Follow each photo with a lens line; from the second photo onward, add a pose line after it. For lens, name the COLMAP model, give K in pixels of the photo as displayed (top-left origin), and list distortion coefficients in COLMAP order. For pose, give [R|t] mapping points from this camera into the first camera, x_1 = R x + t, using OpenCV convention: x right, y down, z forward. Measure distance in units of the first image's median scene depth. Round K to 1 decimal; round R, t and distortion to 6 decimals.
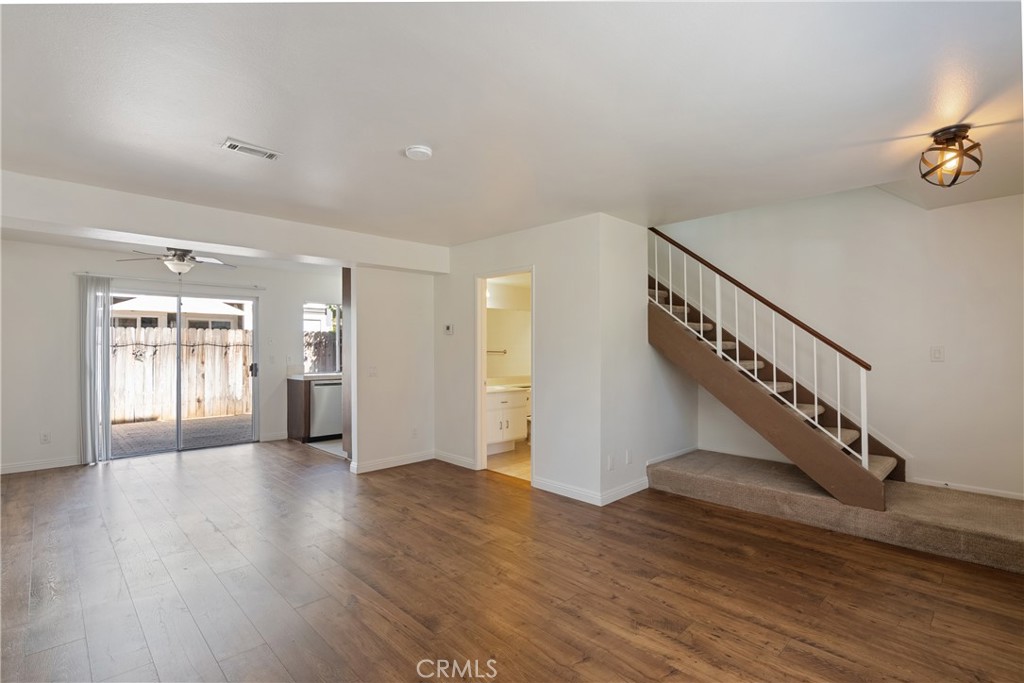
lens RADIAL K [[474.9, 0, 519.1], [0, 474.9, 343.8], [0, 0, 1]] dist [-0.004266, -0.000444]
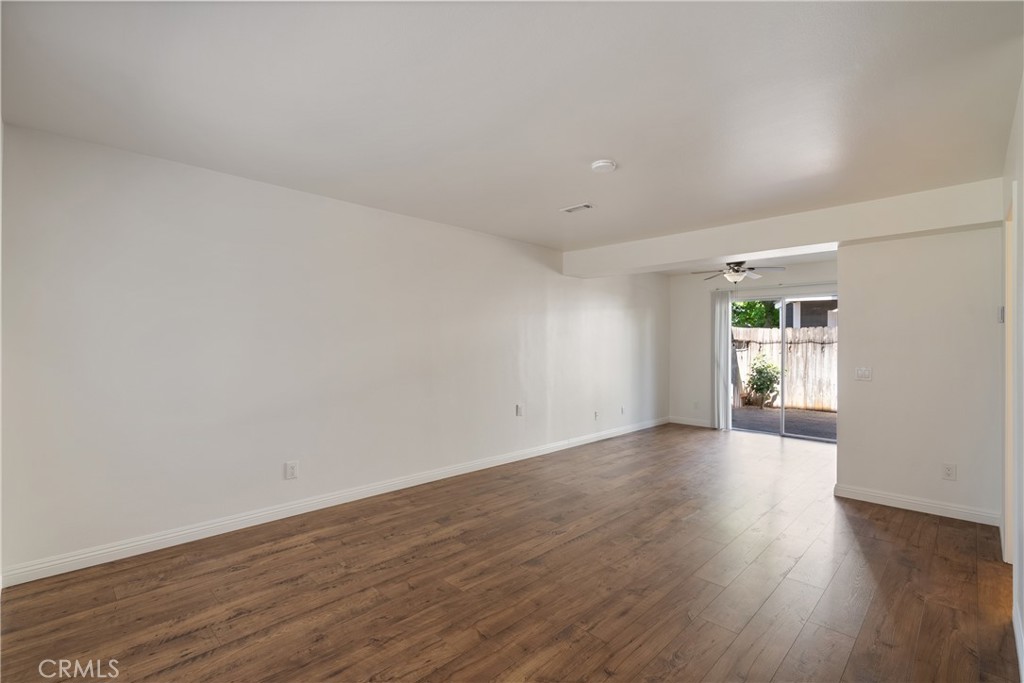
lens RADIAL K [[474.9, 0, 519.2], [0, 474.9, 340.7], [0, 0, 1]] dist [-0.004266, -0.000444]
pose [[0.018289, -0.004826, -0.999821, 0.850819], [-0.000040, 0.999988, -0.004828, 0.008508], [0.999833, 0.000128, 0.018288, 0.751395]]
